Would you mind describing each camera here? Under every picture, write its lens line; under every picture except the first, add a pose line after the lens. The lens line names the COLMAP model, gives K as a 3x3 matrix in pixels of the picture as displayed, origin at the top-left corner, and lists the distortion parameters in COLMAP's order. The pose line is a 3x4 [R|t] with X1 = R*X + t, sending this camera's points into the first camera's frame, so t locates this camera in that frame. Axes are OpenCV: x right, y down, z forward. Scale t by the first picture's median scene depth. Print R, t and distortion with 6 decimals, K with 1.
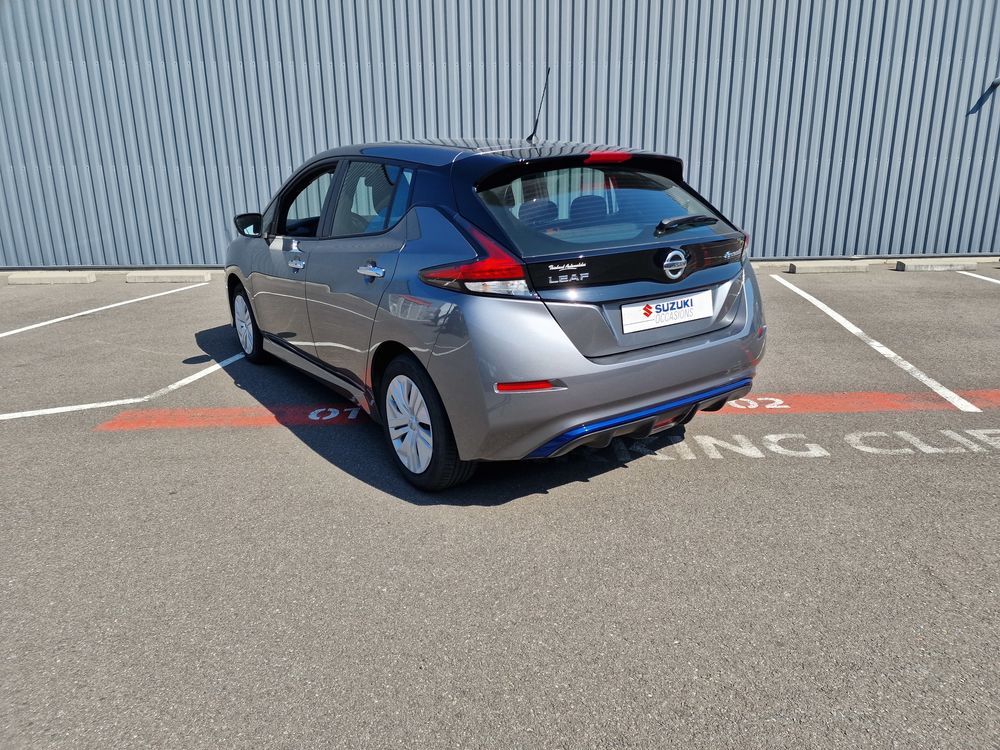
lens RADIAL K [[653.2, 0, 504.6], [0, 653.2, 384.4], [0, 0, 1]] dist [0.010831, 0.000111]
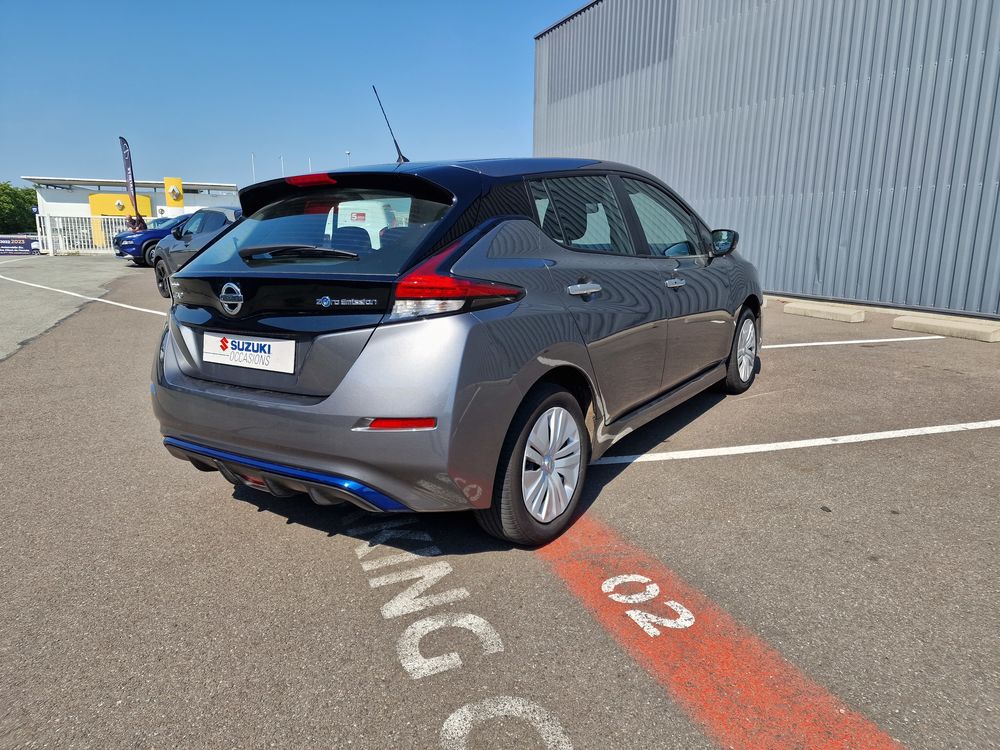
lens RADIAL K [[653.2, 0, 503.8], [0, 653.2, 365.6], [0, 0, 1]] dist [0.010831, 0.000111]
pose [[0.387724, 0.196677, -0.900549, 1.155470], [-0.263187, 0.959923, 0.096331, -0.263935], [0.883404, 0.199663, 0.423948, 0.918242]]
